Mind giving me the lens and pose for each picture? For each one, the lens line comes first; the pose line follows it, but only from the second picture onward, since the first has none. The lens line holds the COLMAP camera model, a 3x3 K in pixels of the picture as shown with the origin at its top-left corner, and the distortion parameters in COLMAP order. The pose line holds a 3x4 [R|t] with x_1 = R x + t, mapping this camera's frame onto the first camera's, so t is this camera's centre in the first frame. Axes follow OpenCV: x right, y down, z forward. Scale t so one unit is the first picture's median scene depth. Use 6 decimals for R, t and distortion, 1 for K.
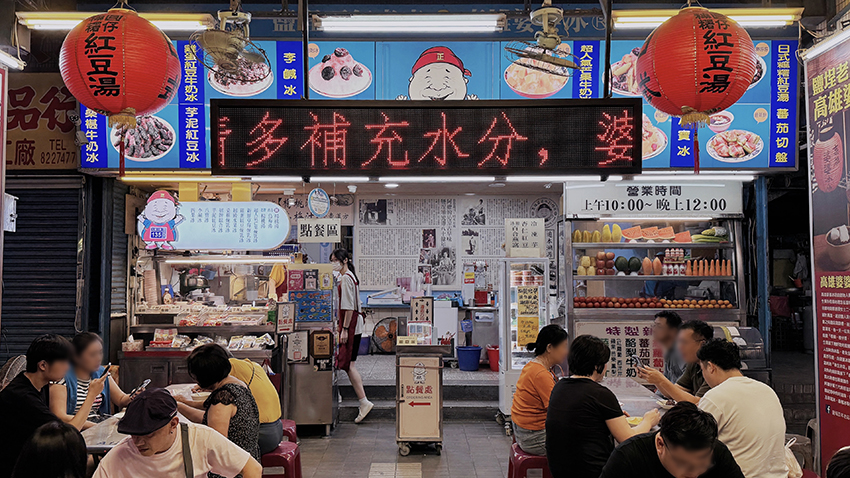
lens RADIAL K [[689.8, 0, 425.0], [0, 689.8, 239.0], [0, 0, 1]] dist [0.158524, -0.297238]
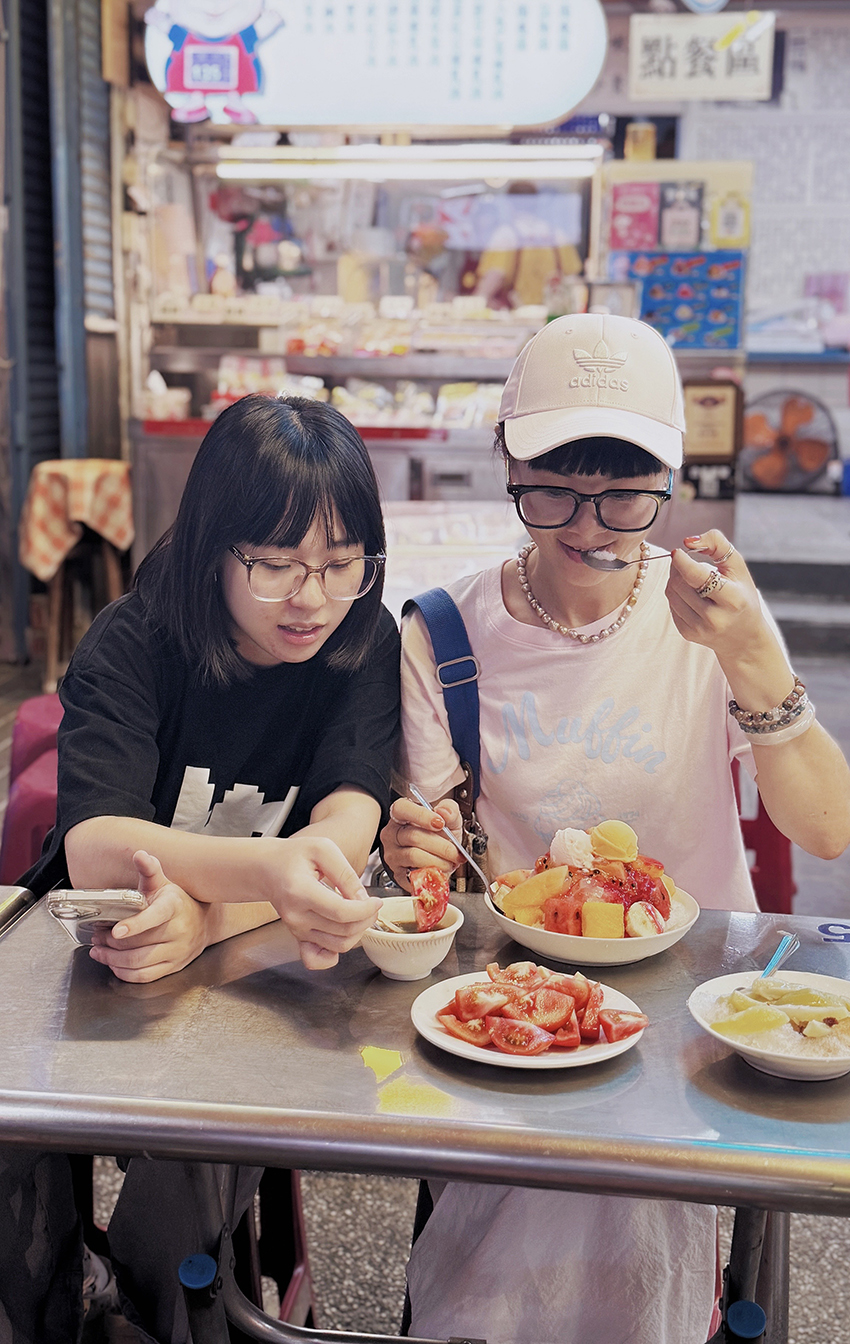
lens RADIAL K [[1651.1, 0, 409.6], [0, 1651.1, 647.3], [0, 0, 1]] dist [0.186116, -0.503618]
pose [[0.989619, 0.040973, -0.137749, -0.171424], [-0.009184, 0.974569, 0.223901, 0.080040], [0.143420, -0.220312, 0.964828, 0.201244]]
